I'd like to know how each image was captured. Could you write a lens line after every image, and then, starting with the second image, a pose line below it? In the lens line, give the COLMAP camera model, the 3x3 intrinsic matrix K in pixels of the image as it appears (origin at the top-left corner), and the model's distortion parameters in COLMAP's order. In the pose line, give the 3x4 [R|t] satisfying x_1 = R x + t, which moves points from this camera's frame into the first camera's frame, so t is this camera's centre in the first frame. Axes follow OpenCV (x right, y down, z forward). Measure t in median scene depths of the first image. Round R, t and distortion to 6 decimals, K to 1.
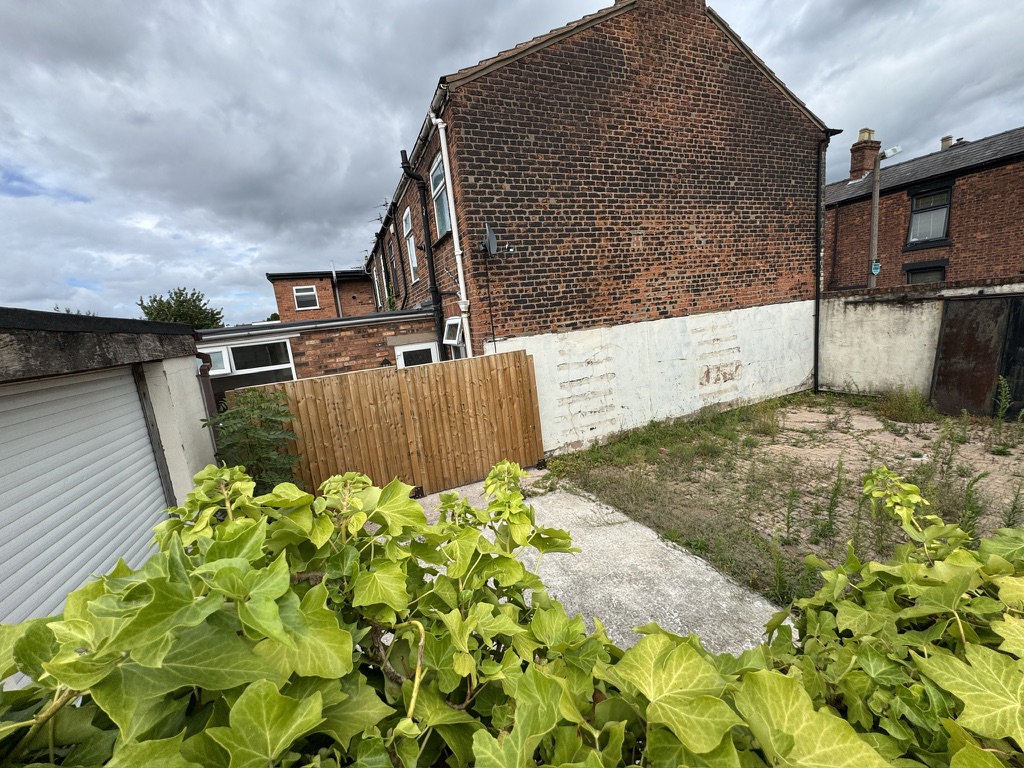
lens RADIAL K [[408.7, 0, 509.2], [0, 408.7, 388.1], [0, 0, 1]] dist [-0.001169, -0.000202]
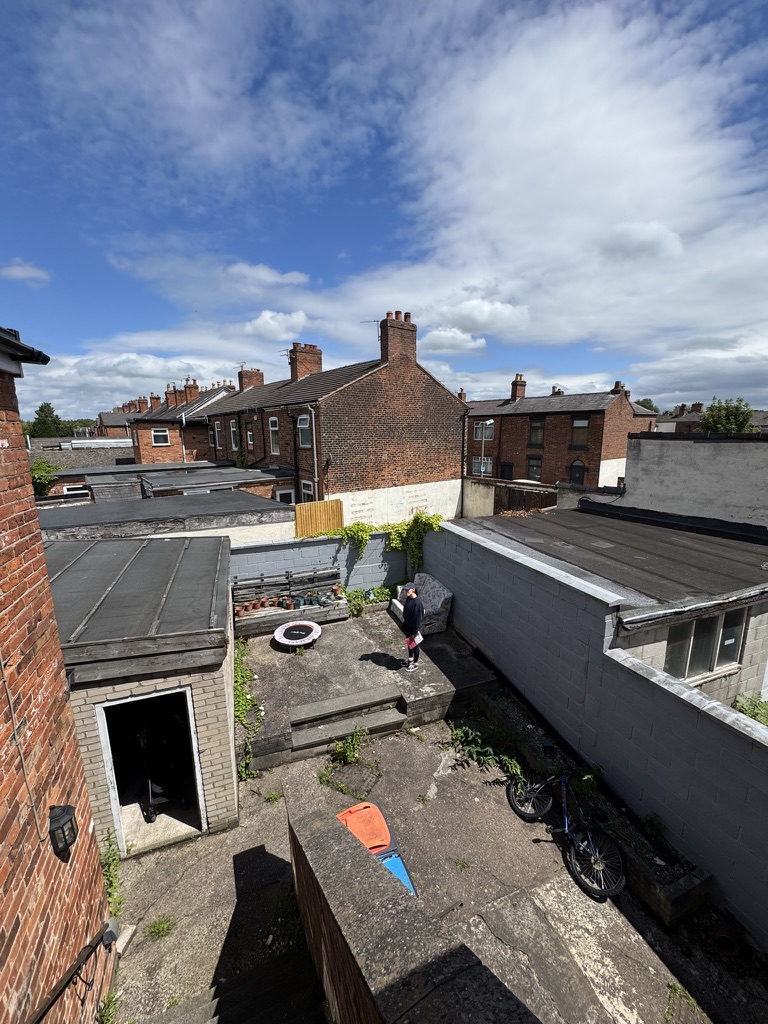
lens RADIAL K [[408.7, 0, 383.6], [0, 408.7, 512.0], [0, 0, 1]] dist [-0.001169, -0.000202]
pose [[0.964182, 0.045585, 0.261296, -0.281477], [-0.048885, 0.998786, 0.006142, -0.030132], [-0.260699, -0.018695, 0.965239, -1.208134]]
